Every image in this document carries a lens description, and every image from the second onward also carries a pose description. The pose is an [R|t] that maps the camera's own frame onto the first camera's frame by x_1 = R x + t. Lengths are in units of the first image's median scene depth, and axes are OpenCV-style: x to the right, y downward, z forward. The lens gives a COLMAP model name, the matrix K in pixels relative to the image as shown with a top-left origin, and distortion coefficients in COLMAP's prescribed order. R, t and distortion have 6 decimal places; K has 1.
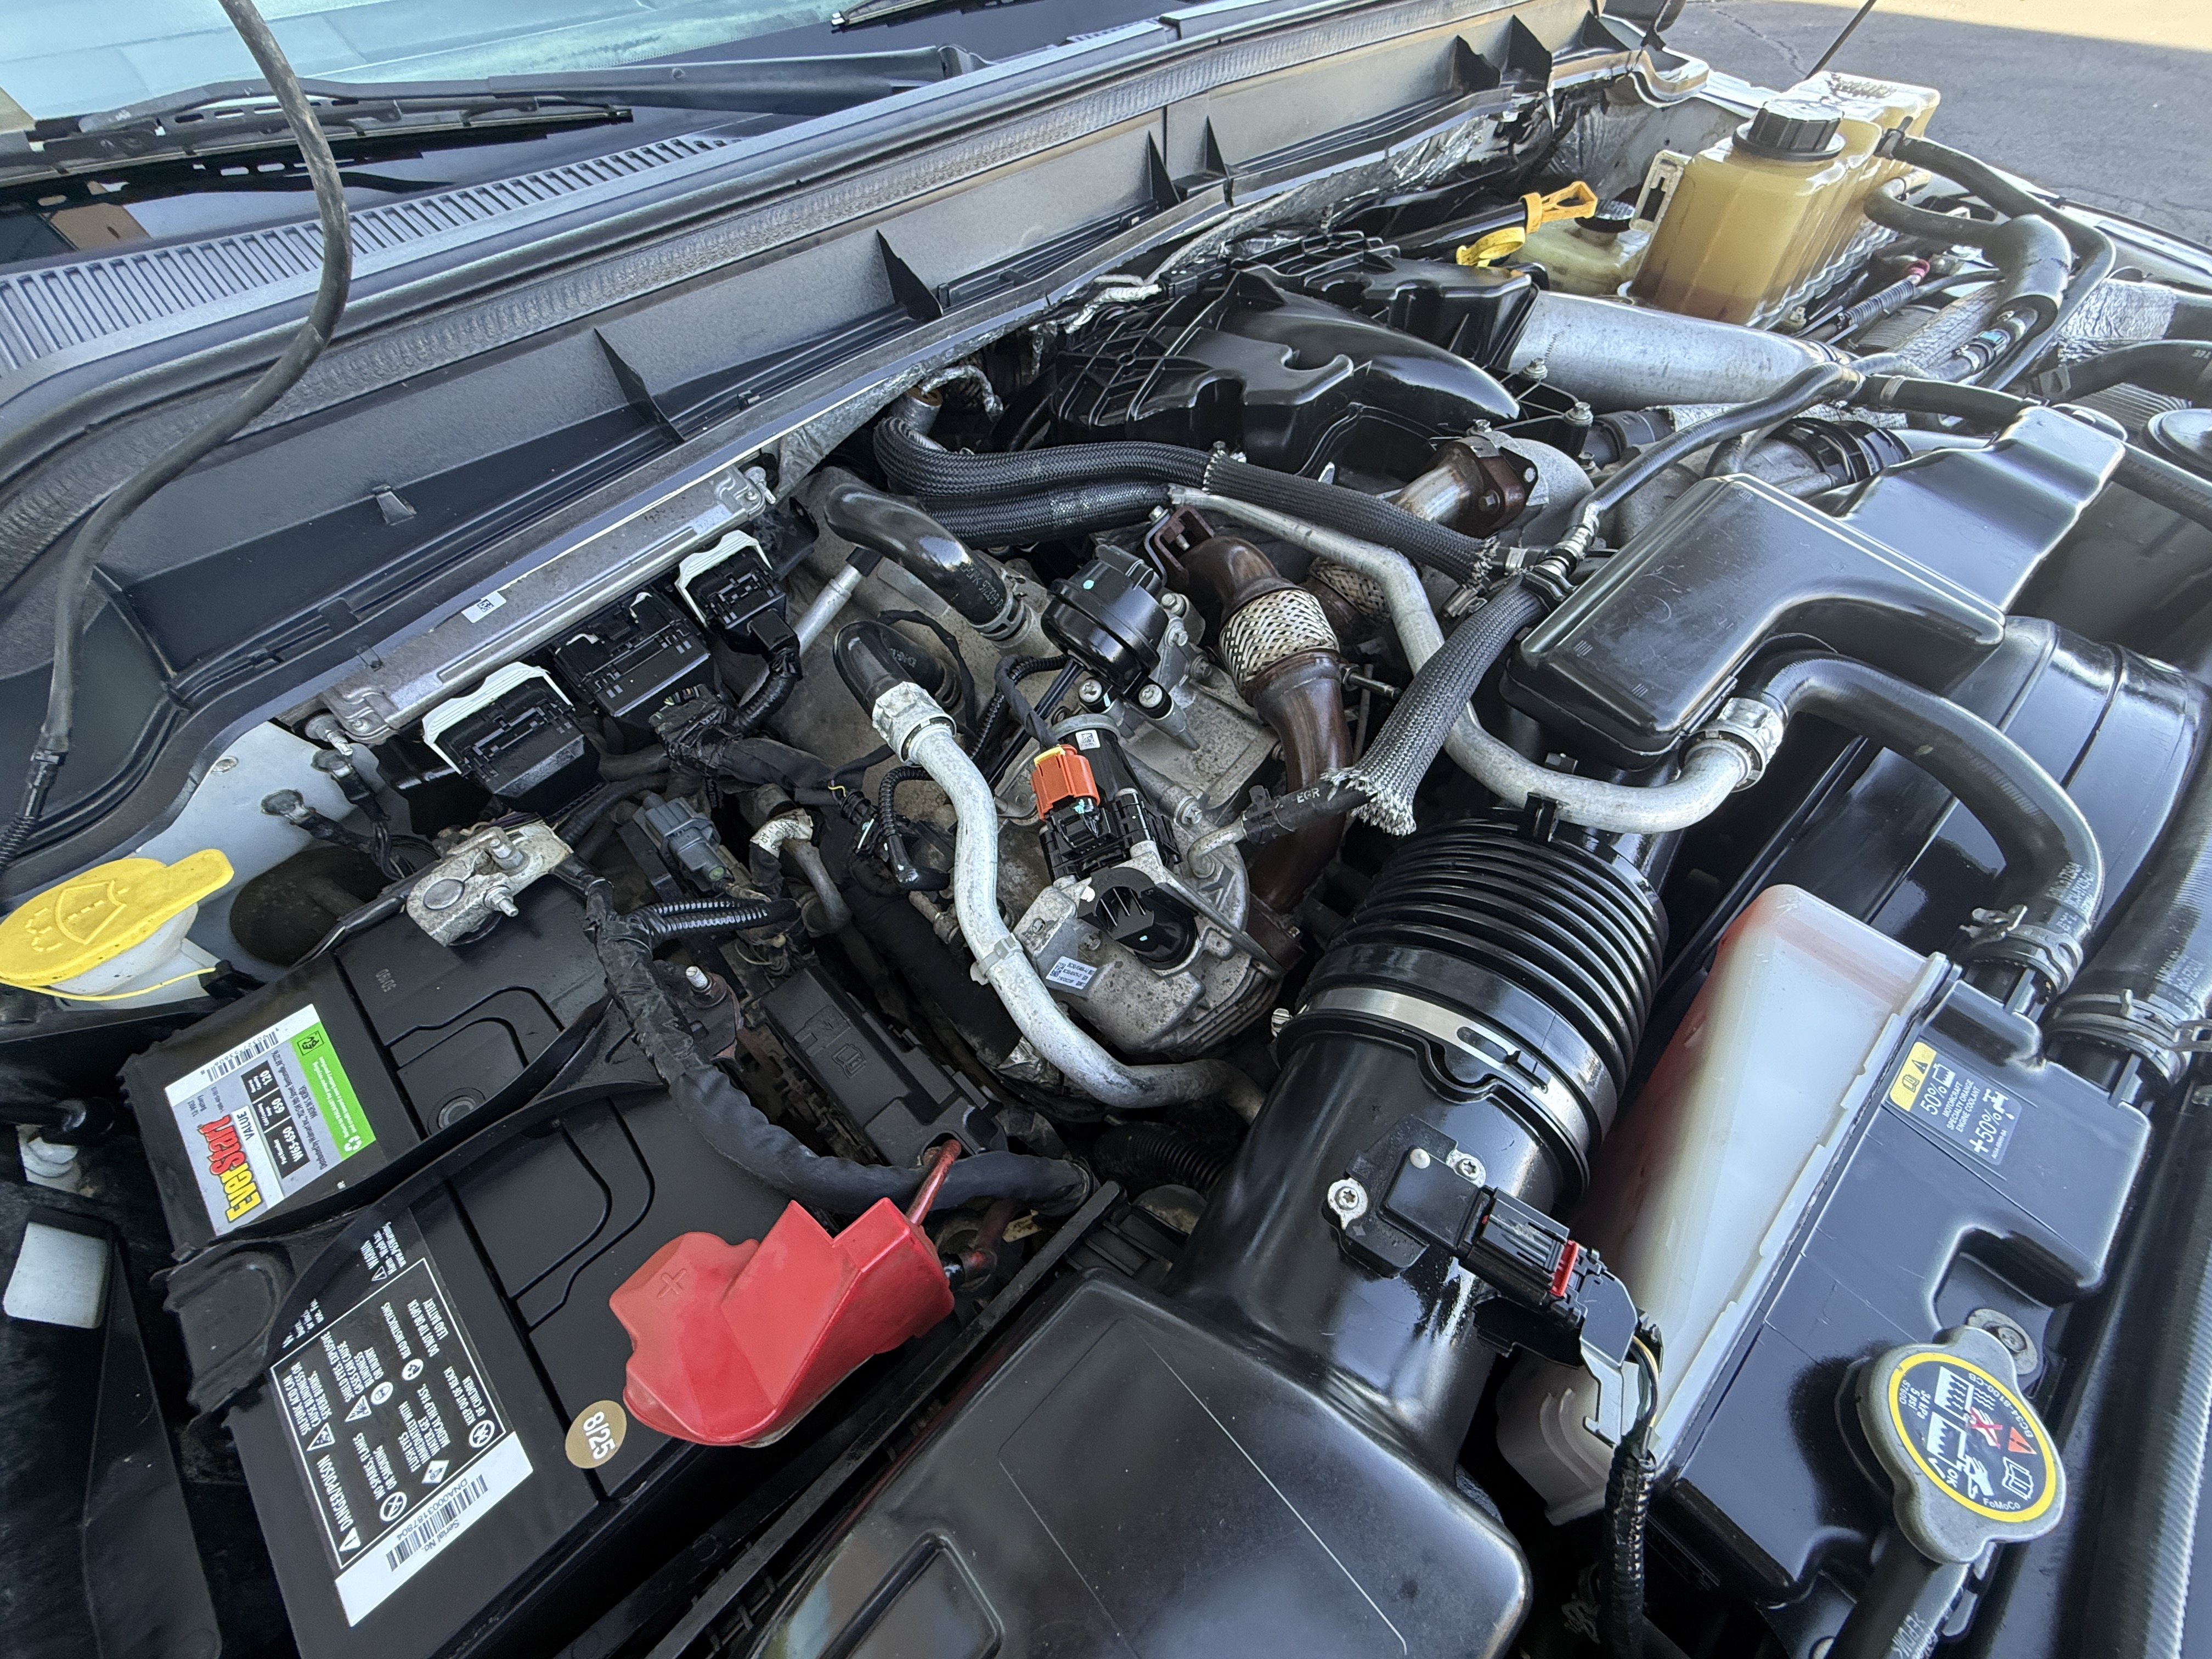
lens RADIAL K [[888.6, 0, 1098.5], [0, 888.6, 824.7], [0, 0, 1]] dist [-0.001156, -0.000130]
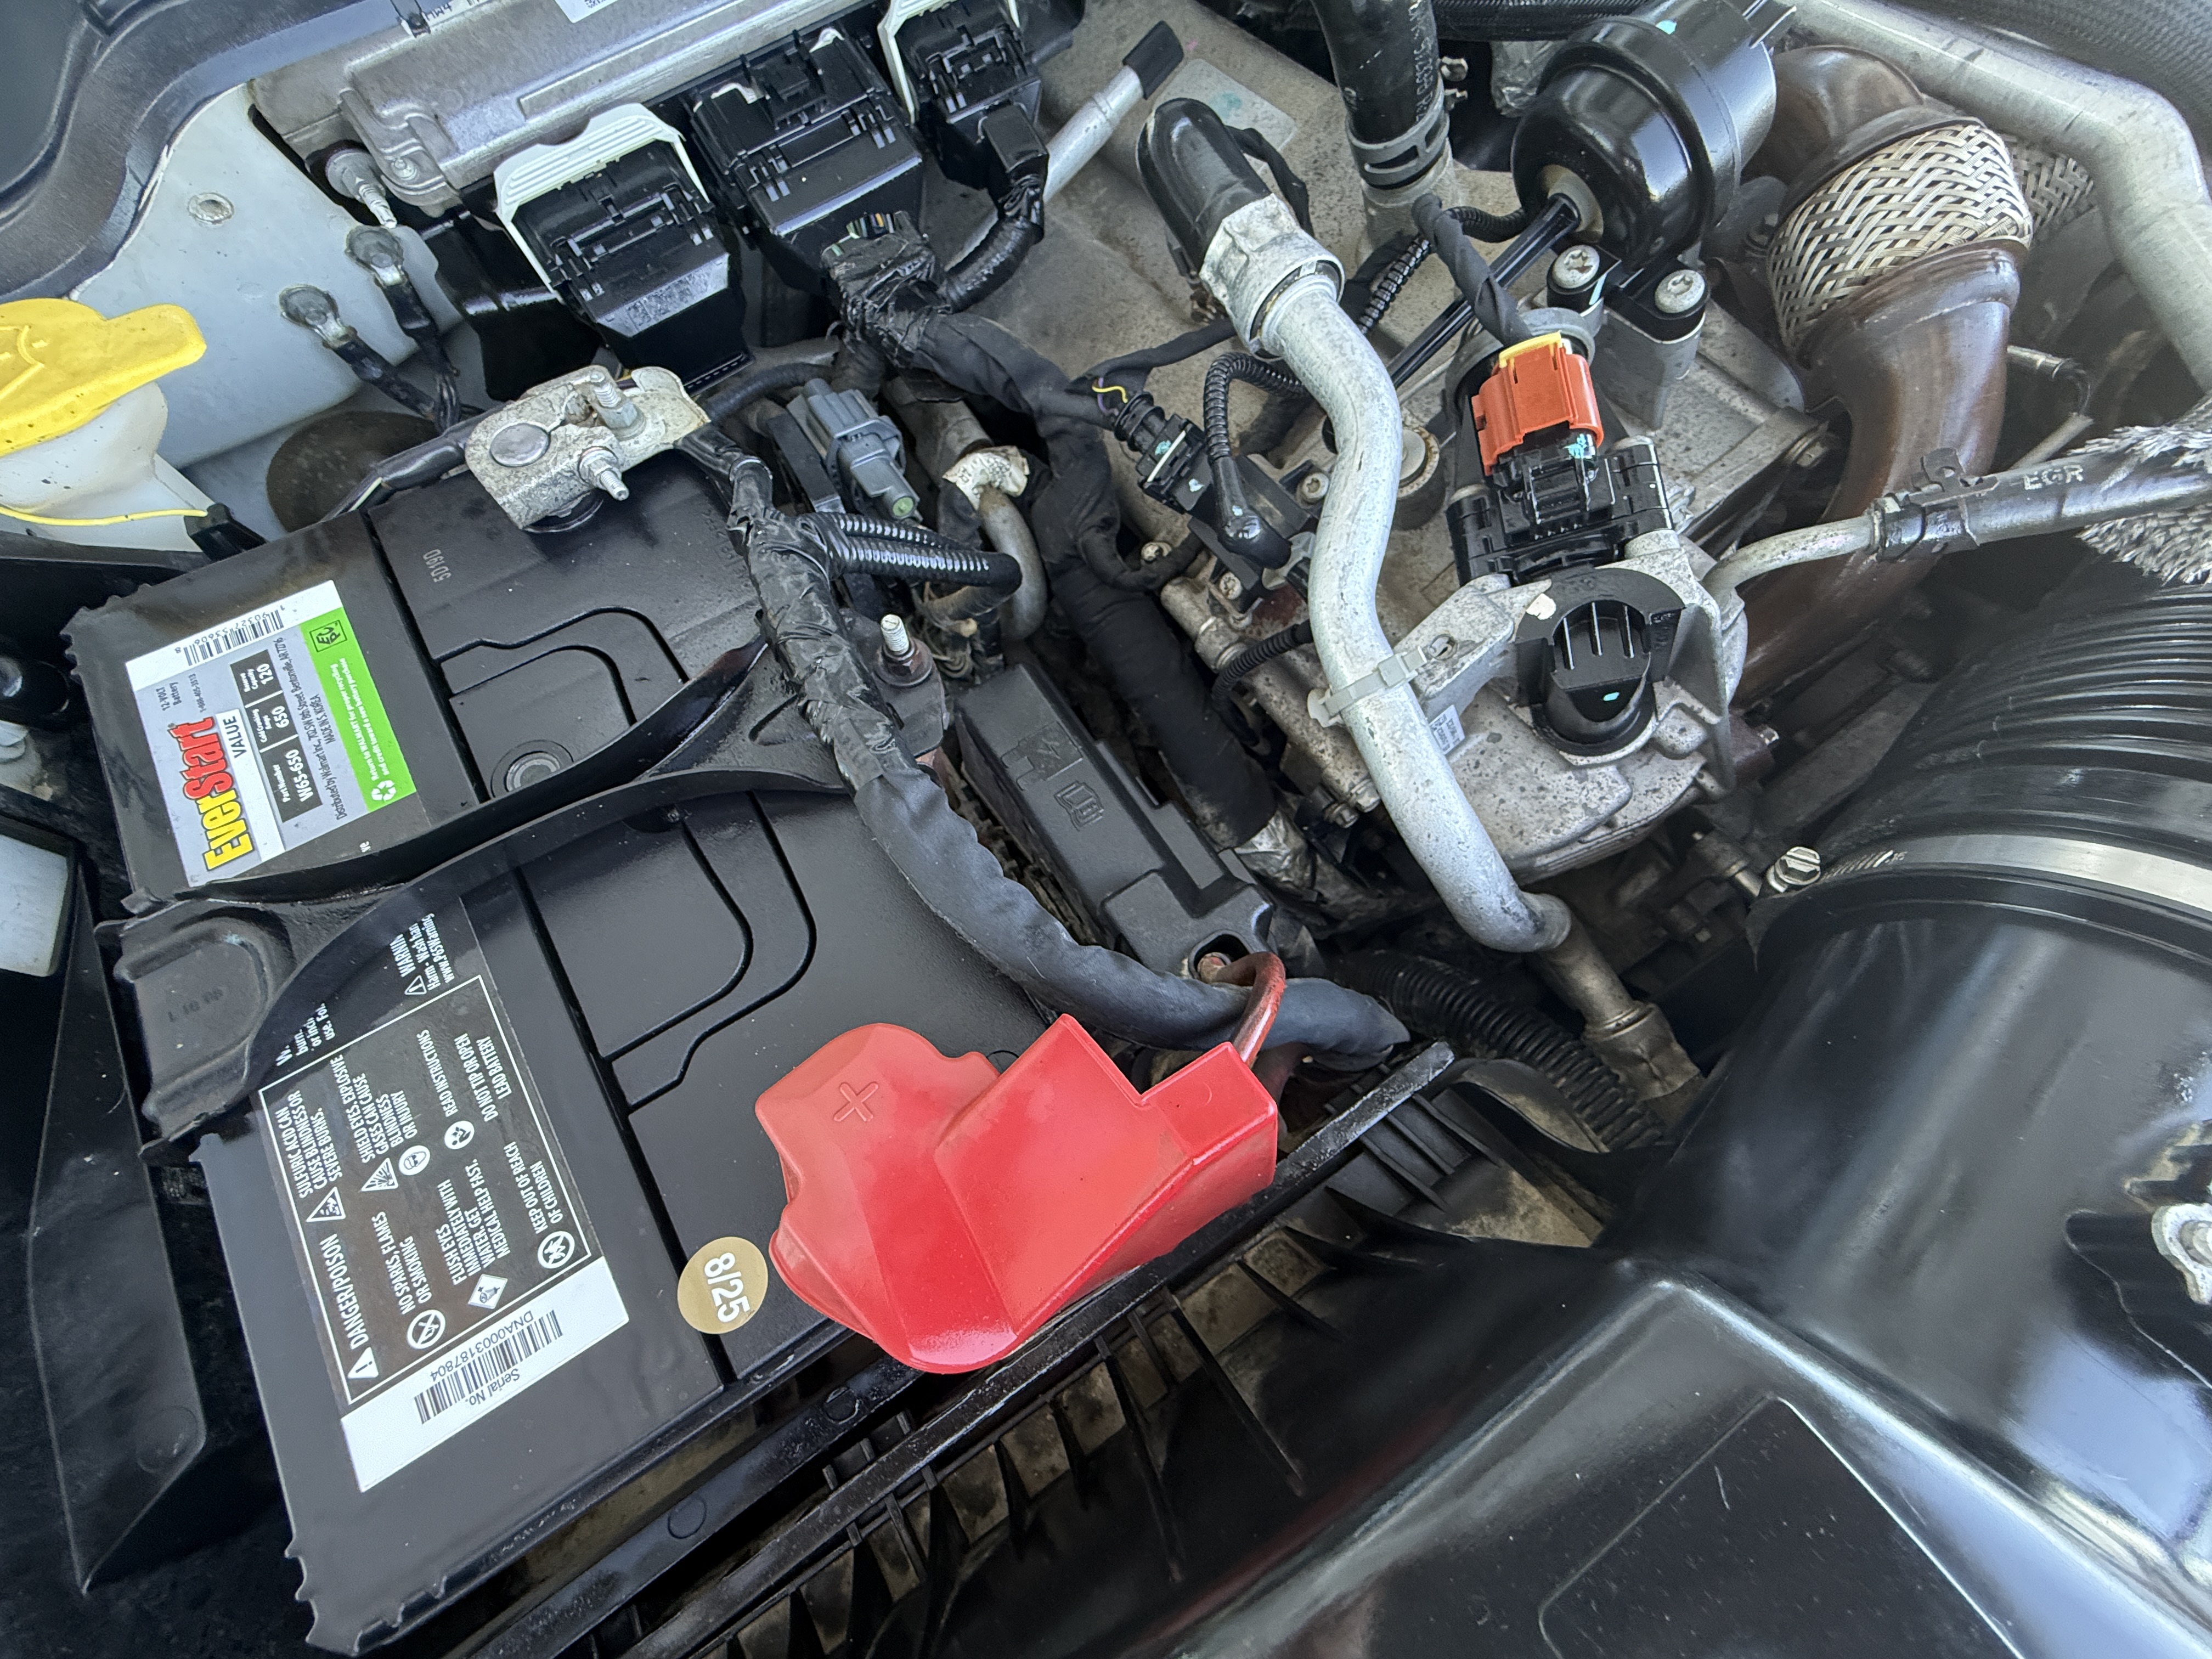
lens RADIAL K [[888.6, 0, 1093.8], [0, 888.6, 827.3], [0, 0, 1]] dist [-0.001156, -0.000130]
pose [[0.982032, 0.180145, -0.056223, -0.264441], [-0.161945, 0.957416, 0.239016, 0.135218], [0.096886, -0.225617, 0.969387, 0.386003]]
